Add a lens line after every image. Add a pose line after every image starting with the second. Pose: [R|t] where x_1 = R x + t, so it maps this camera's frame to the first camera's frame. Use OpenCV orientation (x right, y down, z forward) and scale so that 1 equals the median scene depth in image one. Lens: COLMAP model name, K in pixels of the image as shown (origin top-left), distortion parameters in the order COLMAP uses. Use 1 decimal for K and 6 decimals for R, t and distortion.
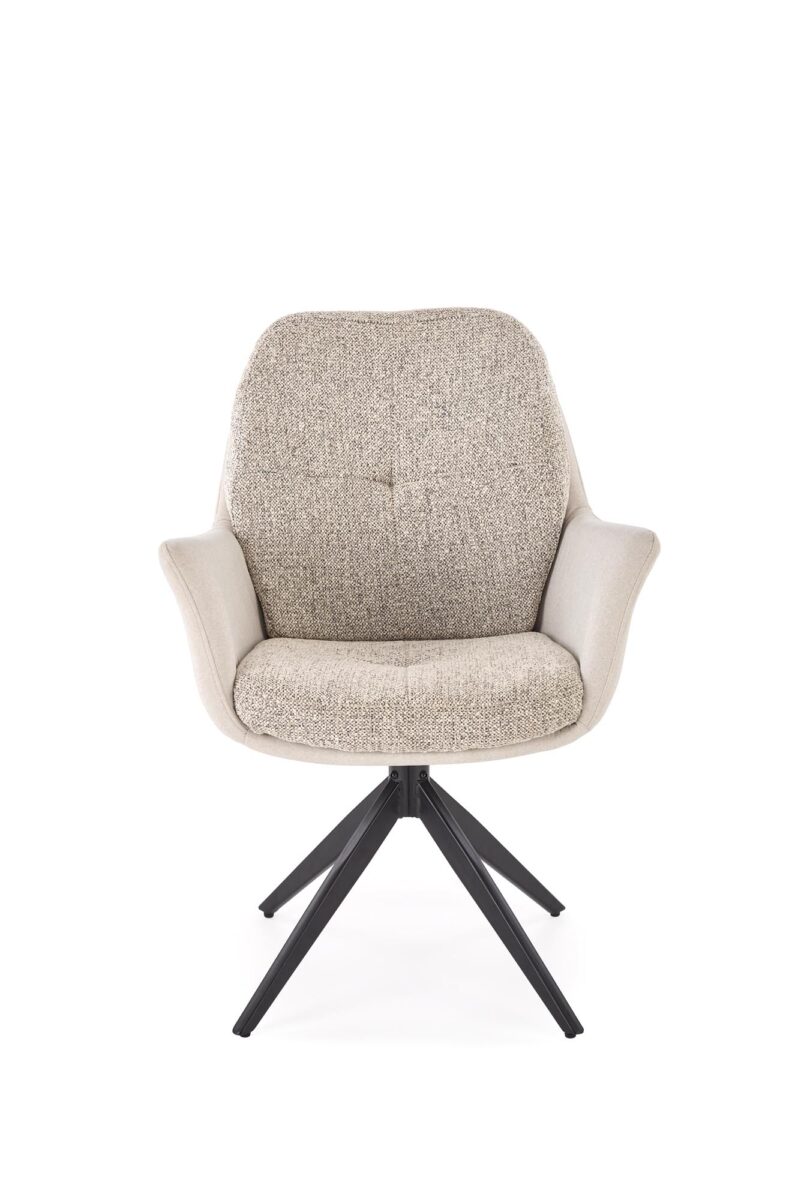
lens RADIAL K [[2265.2, 0, 417.0], [0, 2265.2, 598.5], [0, 0, 1]] dist [0.047724, 0.083749]
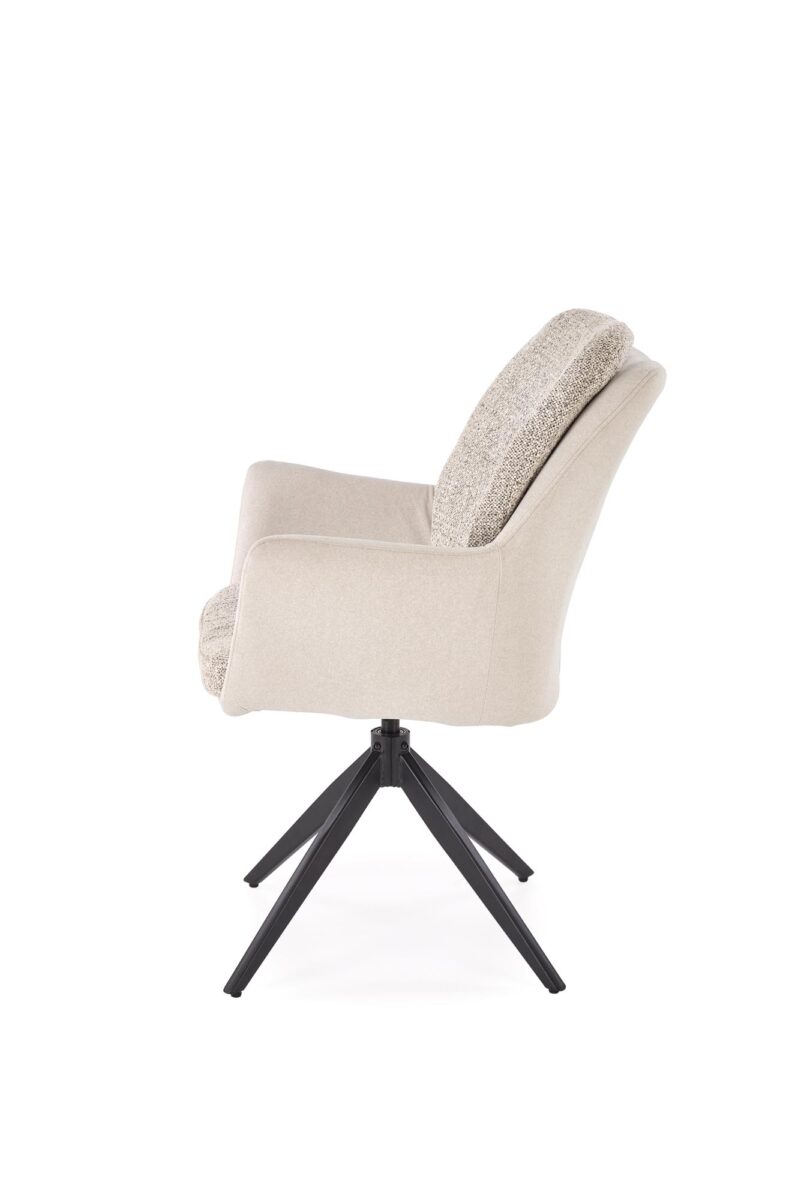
lens RADIAL K [[2217.2, 0, 400.5], [0, 2217.2, 600.0], [0, 0, 1]] dist [0.009986, 0.004247]
pose [[0.040362, 0.236243, -0.970855, 0.948805], [-0.223252, 0.949215, 0.221696, -0.208108], [0.973925, 0.207797, 0.091054, 0.878706]]
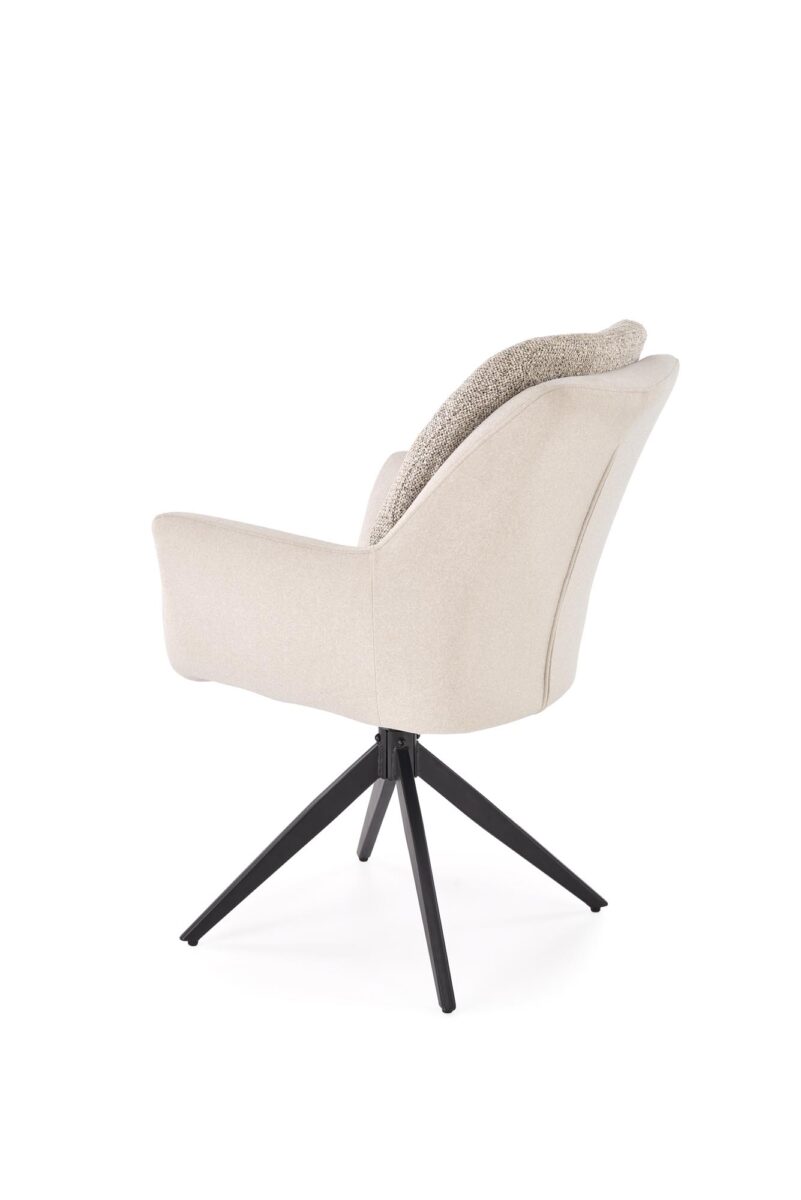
lens RADIAL K [[2217.2, 0, 400.5], [0, 2217.2, 600.0], [0, 0, 1]] dist [0.009986, 0.004247]
pose [[-0.545887, 0.204831, -0.812435, 0.799738], [-0.178079, 0.919138, 0.351387, -0.335904], [0.818716, 0.336495, -0.465270, 1.425990]]
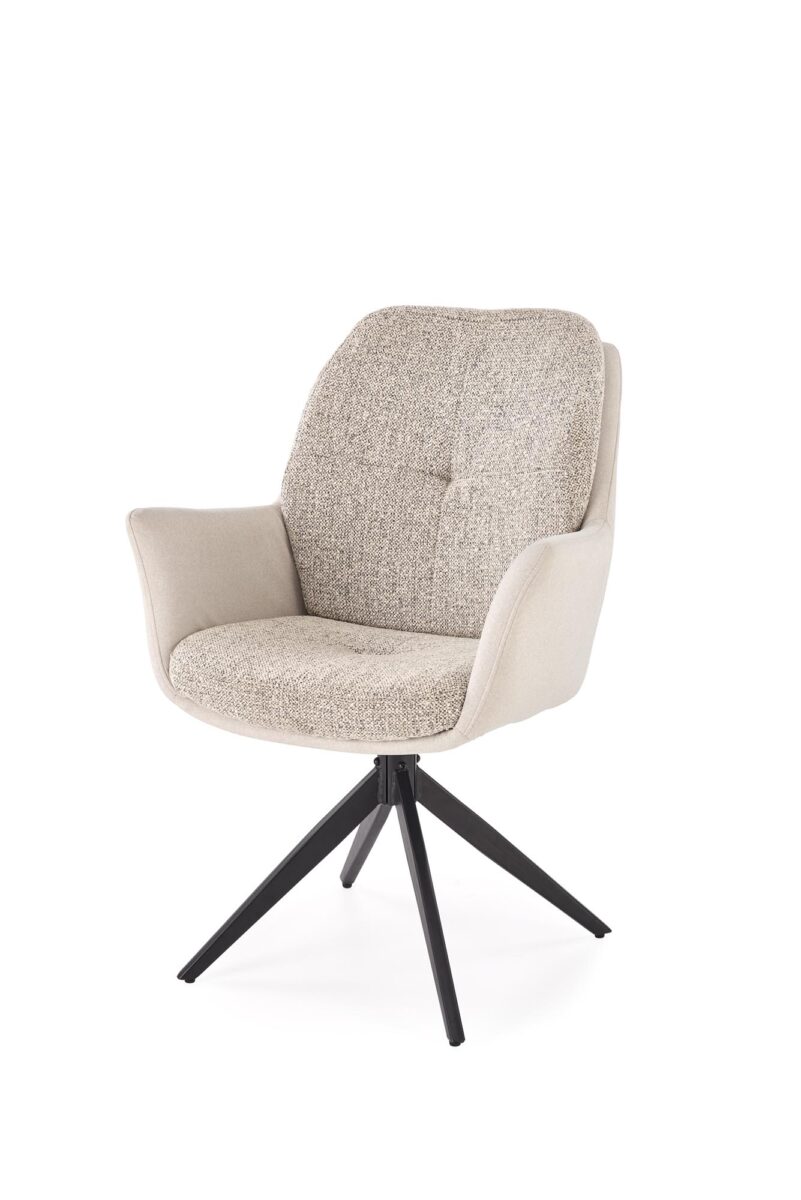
lens RADIAL K [[2217.2, 0, 400.5], [0, 2217.2, 600.0], [0, 0, 1]] dist [0.009986, 0.004247]
pose [[0.869039, 0.111821, -0.481942, 0.457848], [-0.111494, 0.993329, 0.029427, -0.023991], [0.482018, 0.028160, 0.875709, 0.127245]]
